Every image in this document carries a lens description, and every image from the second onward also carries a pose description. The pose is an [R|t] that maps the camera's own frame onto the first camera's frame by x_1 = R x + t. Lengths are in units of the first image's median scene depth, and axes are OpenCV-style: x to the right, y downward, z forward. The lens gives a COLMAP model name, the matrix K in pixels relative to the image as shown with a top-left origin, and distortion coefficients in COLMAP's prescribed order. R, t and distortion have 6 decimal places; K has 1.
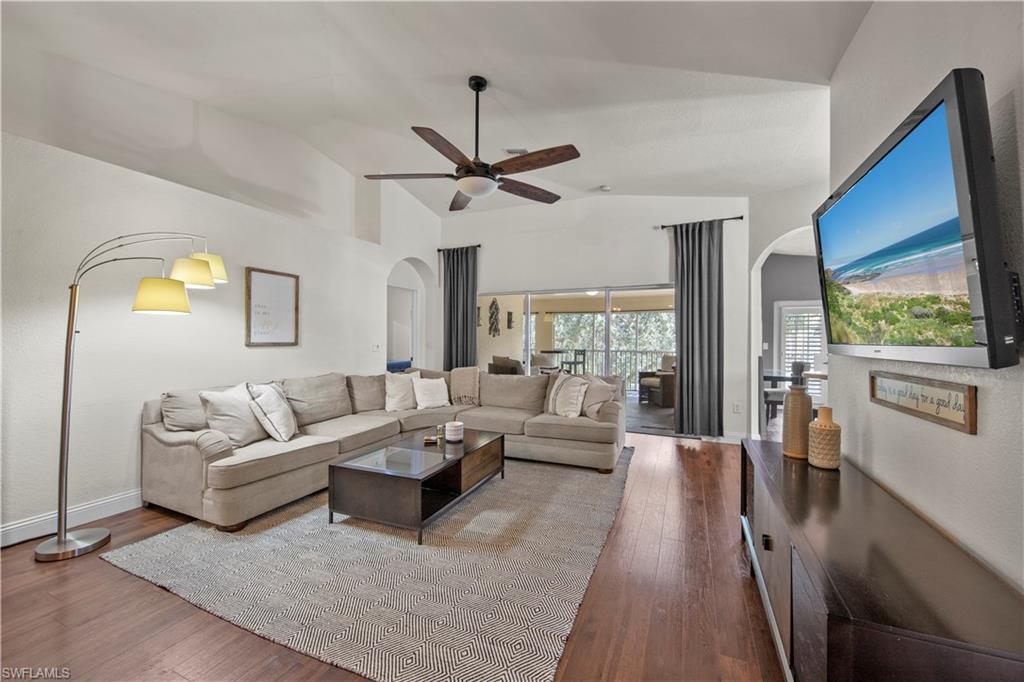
lens RADIAL K [[398.4, 0, 512.3], [0, 398.4, 343.9], [0, 0, 1]] dist [0.005480, -0.000322]
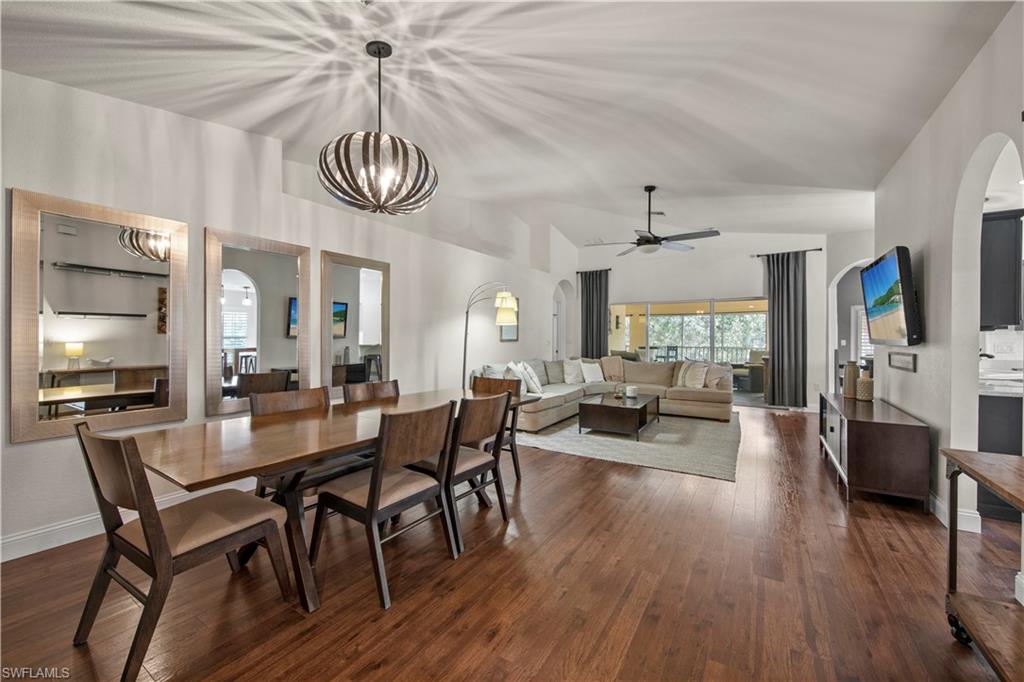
lens RADIAL K [[391.8, 0, 512.0], [0, 391.8, 341.0], [0, 0, 1]] dist [0.006596, -0.003186]
pose [[0.988555, 0.000115, -0.150863, -0.282686], [-0.000661, 0.999993, -0.003572, 0.008212], [0.150861, 0.003631, 0.988548, -0.513987]]
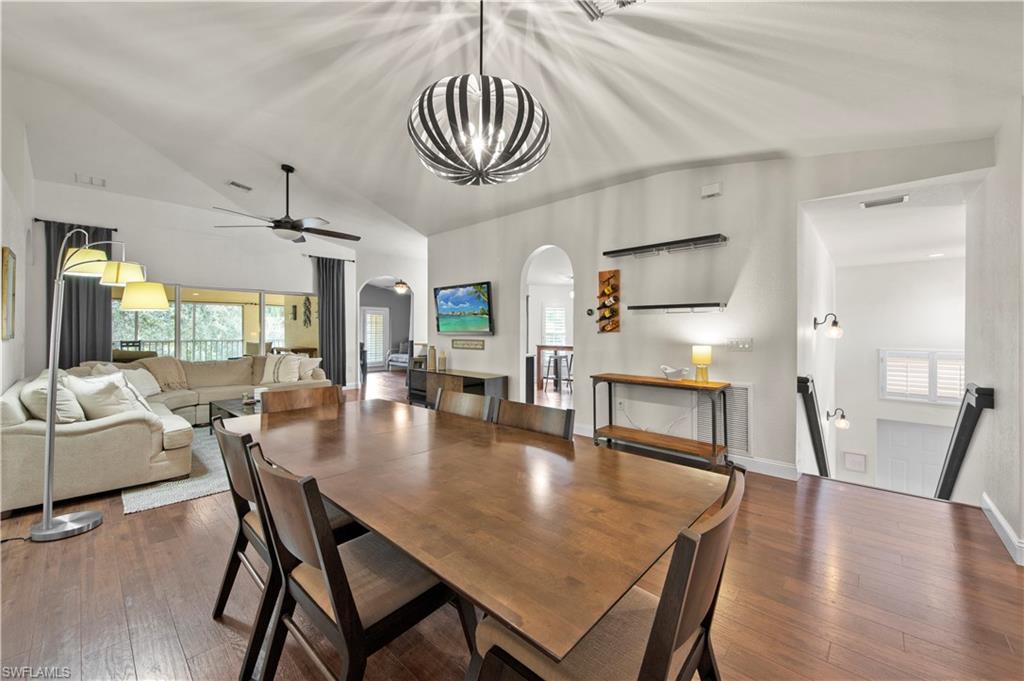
lens RADIAL K [[393.5, 0, 505.9], [0, 393.5, 333.4], [0, 0, 1]] dist [0.000248, -0.000223]
pose [[0.332667, -0.011006, 0.942980, -0.860039], [0.009286, 0.999922, 0.008395, -0.003154], [-0.942999, 0.005964, 0.332743, -0.223162]]
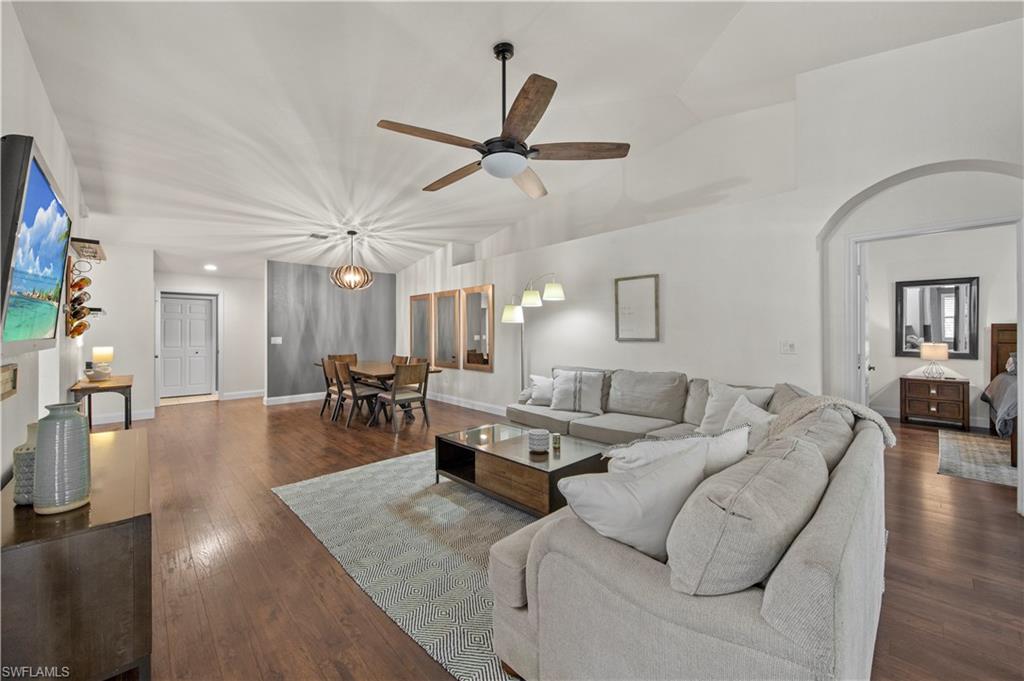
lens RADIAL K [[396.9, 0, 514.4], [0, 396.9, 331.0], [0, 0, 1]] dist [0.002667, -0.000010]
pose [[-0.388377, -0.009067, -0.921456, 0.492360], [-0.010226, 0.999932, -0.005529, -0.011779], [0.921444, 0.007276, -0.388443, 0.931536]]
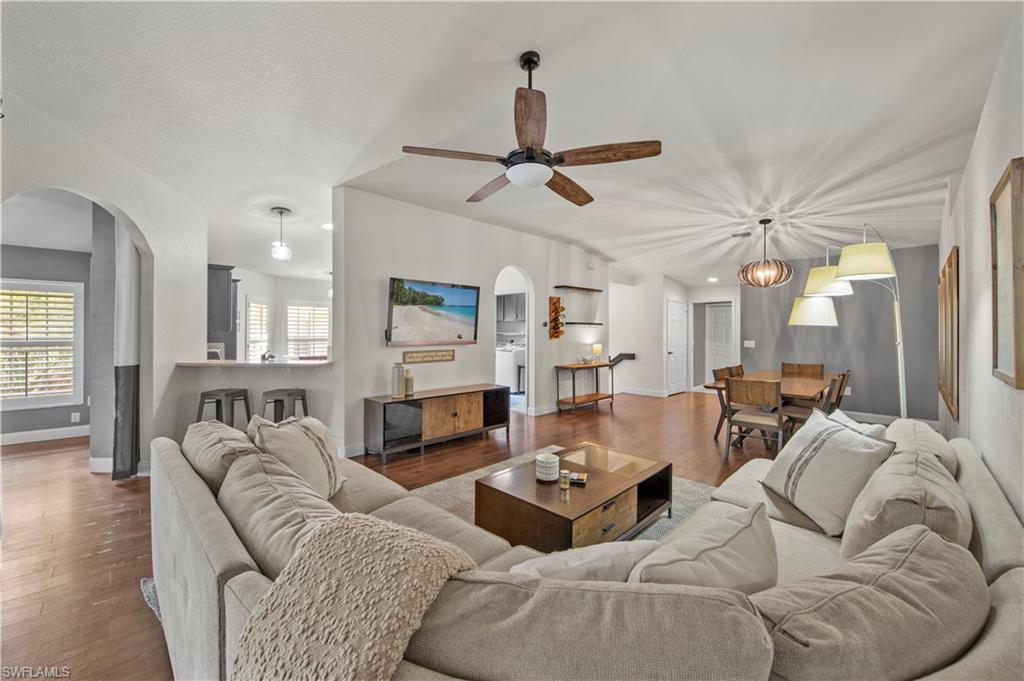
lens RADIAL K [[396.9, 0, 514.4], [0, 396.9, 331.0], [0, 0, 1]] dist [0.002667, -0.000010]
pose [[-0.932464, -0.007054, 0.361195, -0.254372], [-0.003491, 0.999939, 0.010516, -0.036663], [-0.361247, 0.008544, -0.932431, 1.238296]]
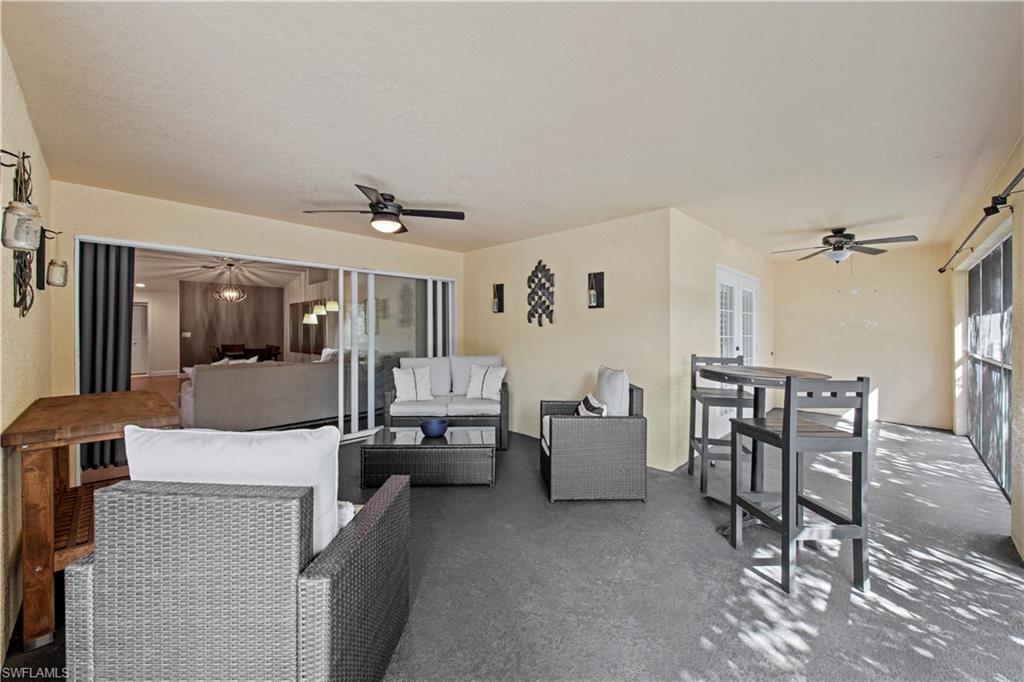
lens RADIAL K [[396.9, 0, 514.4], [0, 396.9, 331.5], [0, 0, 1]] dist [0.002667, -0.000010]
pose [[-0.351800, -0.004610, -0.936064, 0.891054], [-0.011554, 0.999933, -0.000582, -0.012761], [0.936004, 0.010610, -0.351830, 2.011981]]
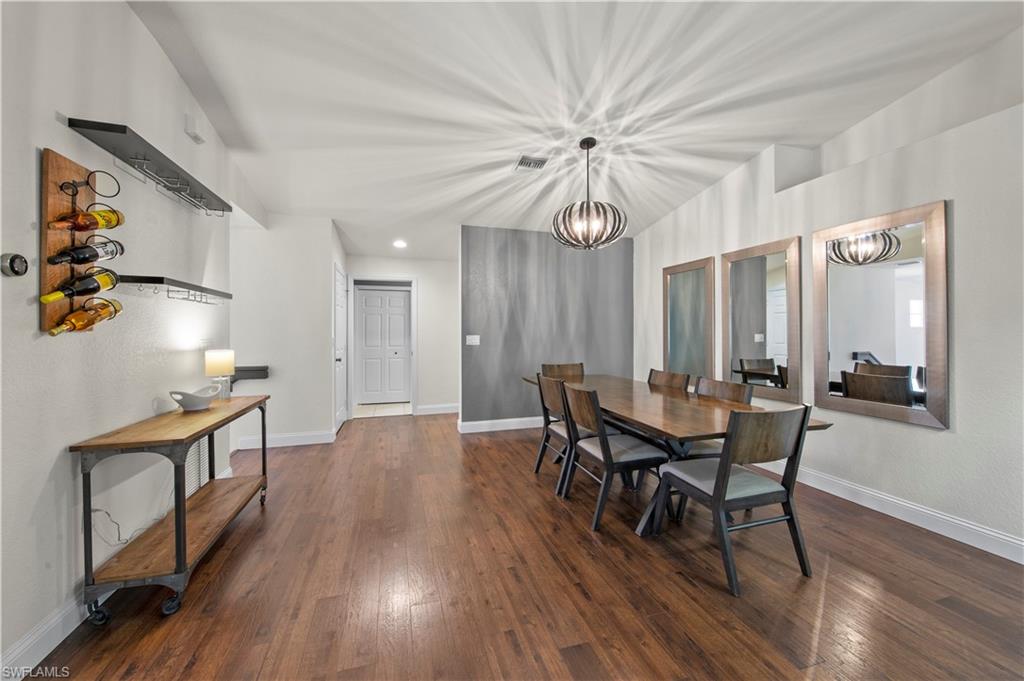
lens RADIAL K [[391.3, 0, 510.6], [0, 391.3, 333.5], [0, 0, 1]] dist [0.001545, -0.000017]
pose [[-0.761032, -0.002559, -0.648709, 0.052618], [-0.009523, 0.999929, 0.007226, -0.000646], [0.648644, 0.011677, -0.761002, 0.371089]]
